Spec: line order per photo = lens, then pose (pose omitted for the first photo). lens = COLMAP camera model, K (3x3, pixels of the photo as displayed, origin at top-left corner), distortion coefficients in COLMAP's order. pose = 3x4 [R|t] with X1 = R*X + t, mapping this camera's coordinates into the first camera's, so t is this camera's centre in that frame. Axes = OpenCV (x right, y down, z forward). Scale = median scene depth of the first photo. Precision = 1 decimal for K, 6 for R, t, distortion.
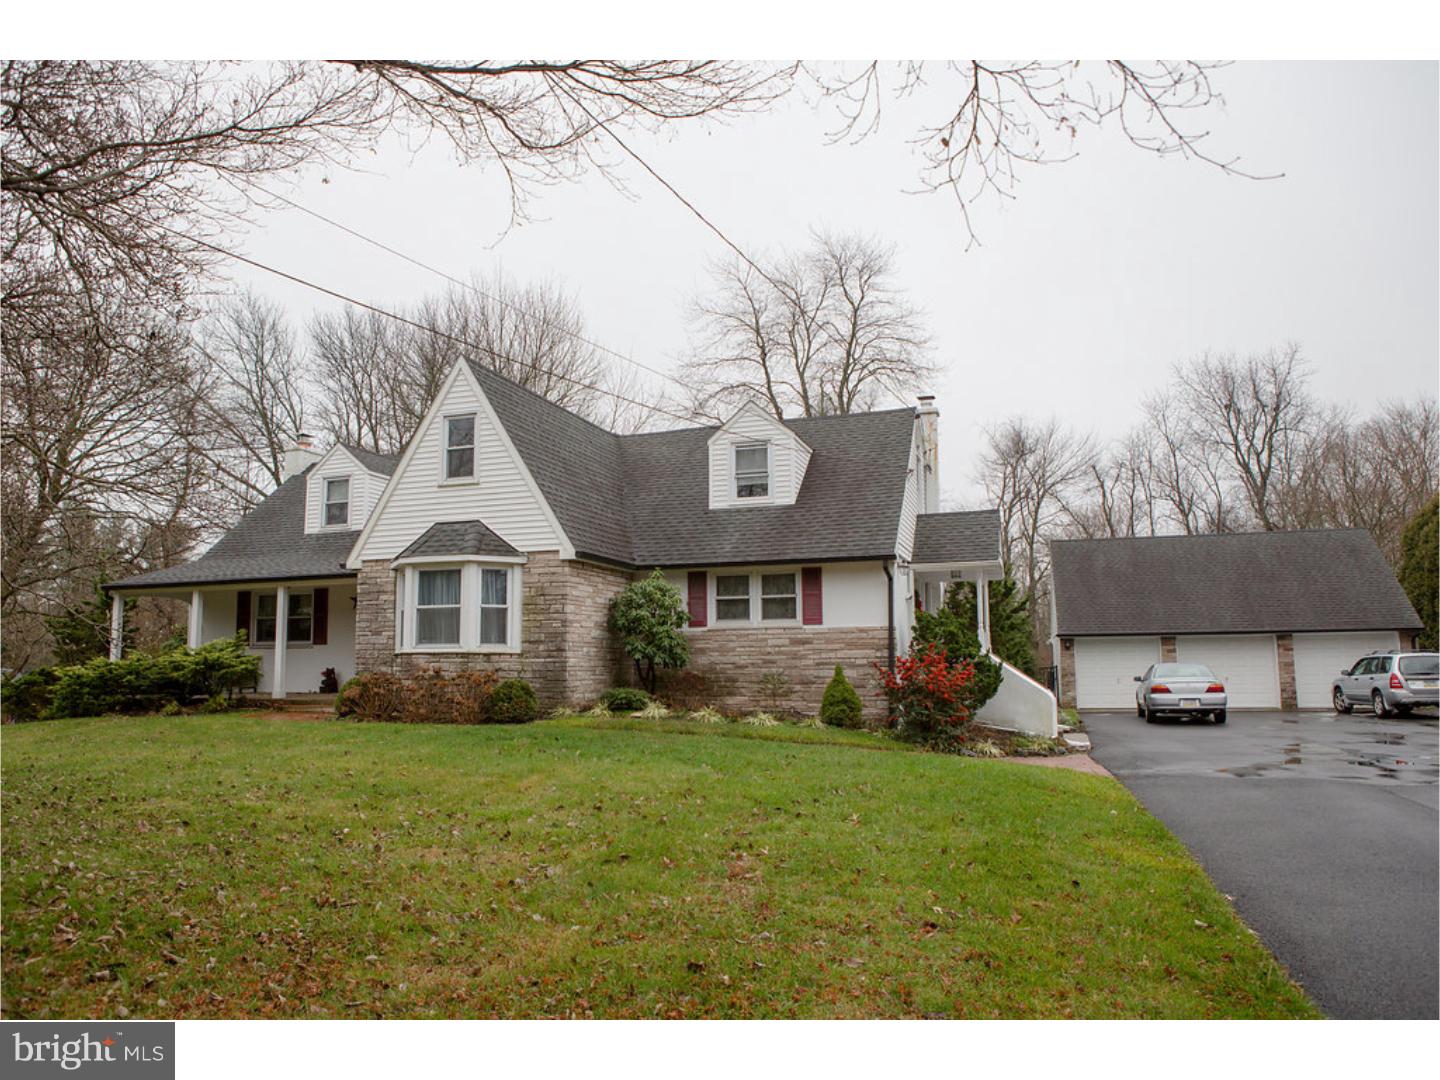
lens RADIAL K [[1016.6, 0, 720.0], [0, 1016.6, 540.0], [0, 0, 1]] dist [-0.109678, 0.083834]
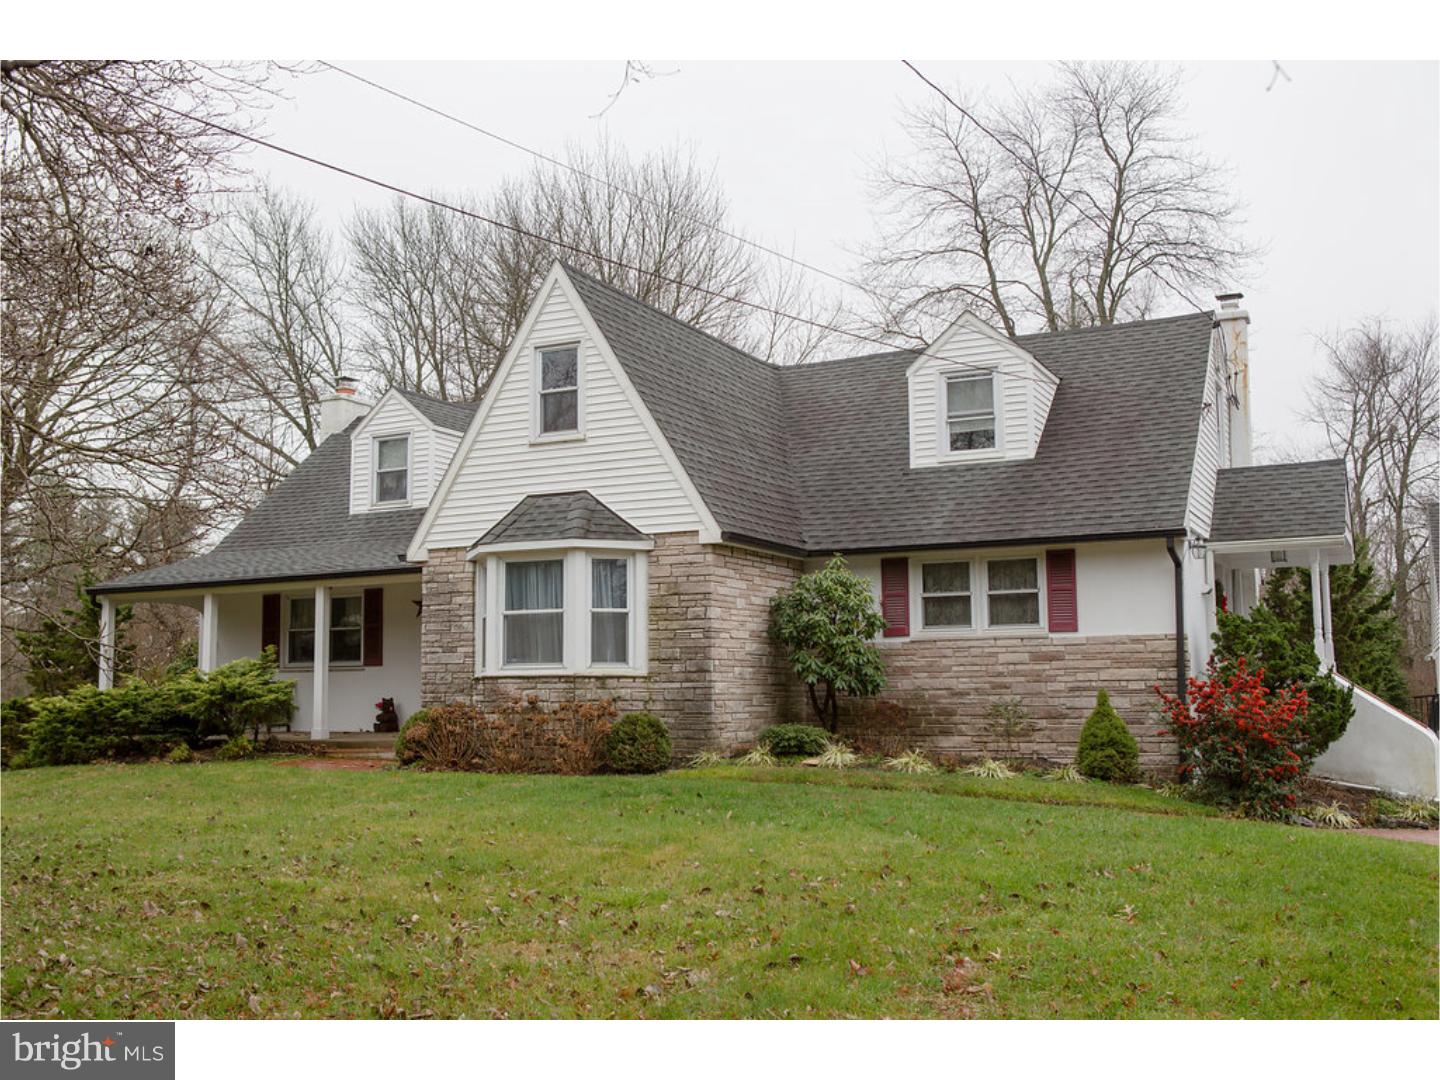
lens RADIAL K [[1455.8, 0, 715.9], [0, 1455.8, 526.4], [0, 0, 1]] dist [-0.089774, 0.171266]
pose [[0.989421, -0.017011, -0.144069, 0.000614], [0.018198, 0.999810, 0.006924, 0.000341], [0.143924, -0.009473, 0.989543, -0.008082]]
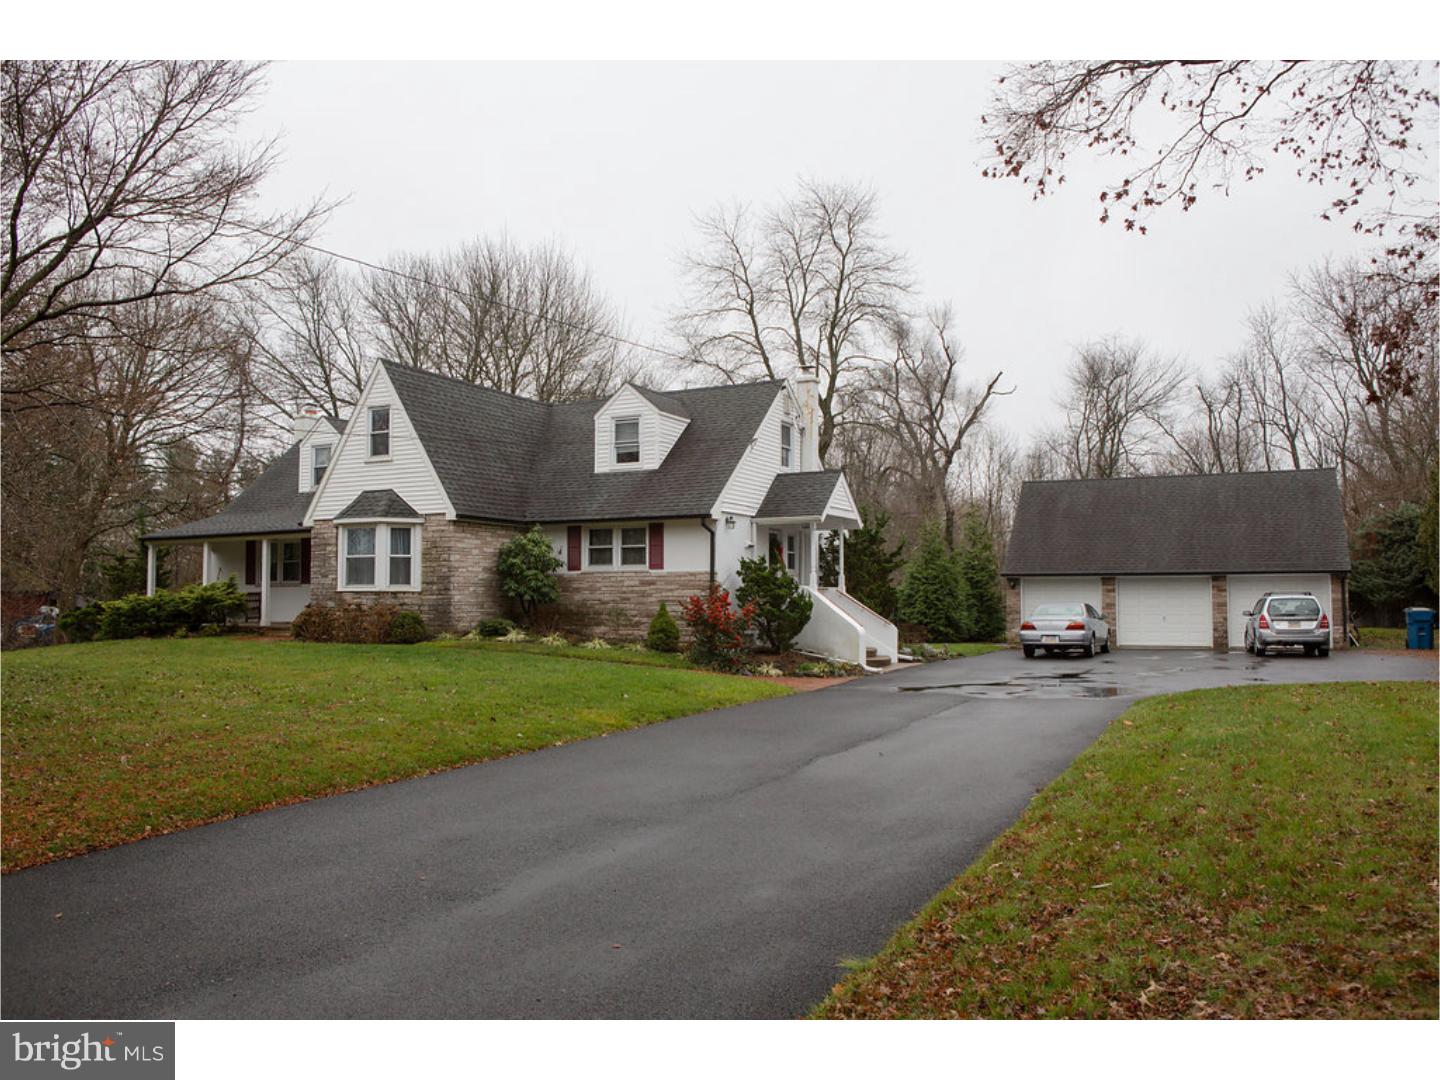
lens RADIAL K [[1132.3, 0, 720.0], [0, 1132.3, 540.0], [0, 0, 1]] dist [-0.083201, 0.006442]
pose [[0.990156, -0.002233, -0.139953, 0.361939], [0.012187, 0.997451, 0.070306, -0.048646], [0.139439, -0.071320, 0.987659, -0.352796]]
